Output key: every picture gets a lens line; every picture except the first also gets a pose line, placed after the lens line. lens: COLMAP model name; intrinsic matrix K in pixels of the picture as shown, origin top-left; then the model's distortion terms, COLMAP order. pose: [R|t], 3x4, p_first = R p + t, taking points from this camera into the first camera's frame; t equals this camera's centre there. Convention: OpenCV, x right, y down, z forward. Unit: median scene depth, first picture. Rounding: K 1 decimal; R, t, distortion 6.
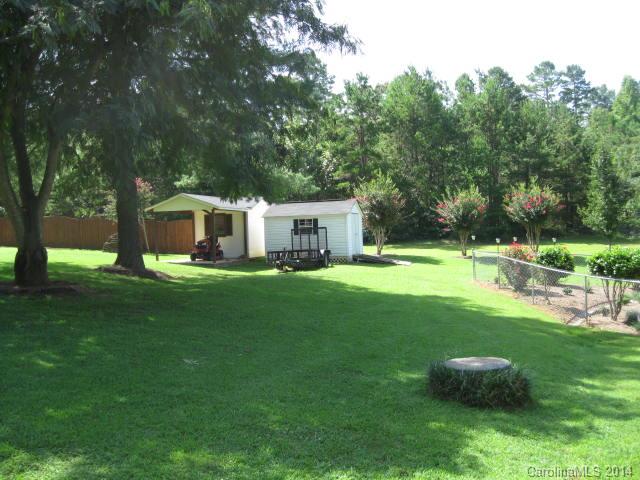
lens RADIAL K [[647.3, 0, 320.0], [0, 647.3, 240.0], [0, 0, 1]] dist [-0.169211, 0.108374]
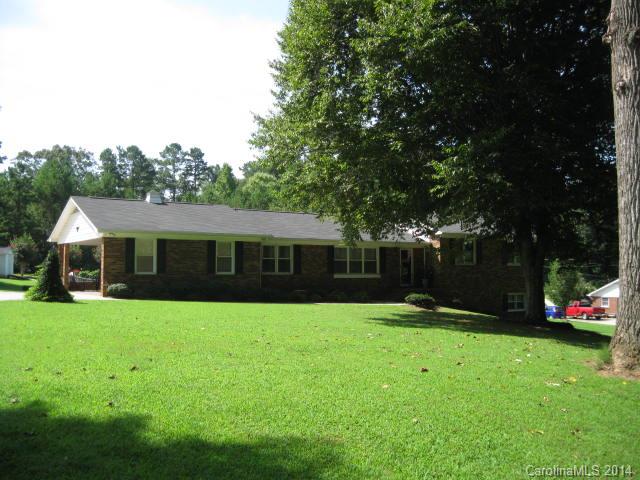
lens RADIAL K [[647.3, 0, 320.0], [0, 647.3, 240.0], [0, 0, 1]] dist [-0.169211, 0.108374]
pose [[0.870741, 0.059994, 0.488068, -0.015389], [-0.025832, 0.996740, -0.076435, 0.010338], [-0.491062, 0.053947, 0.869452, -0.316149]]
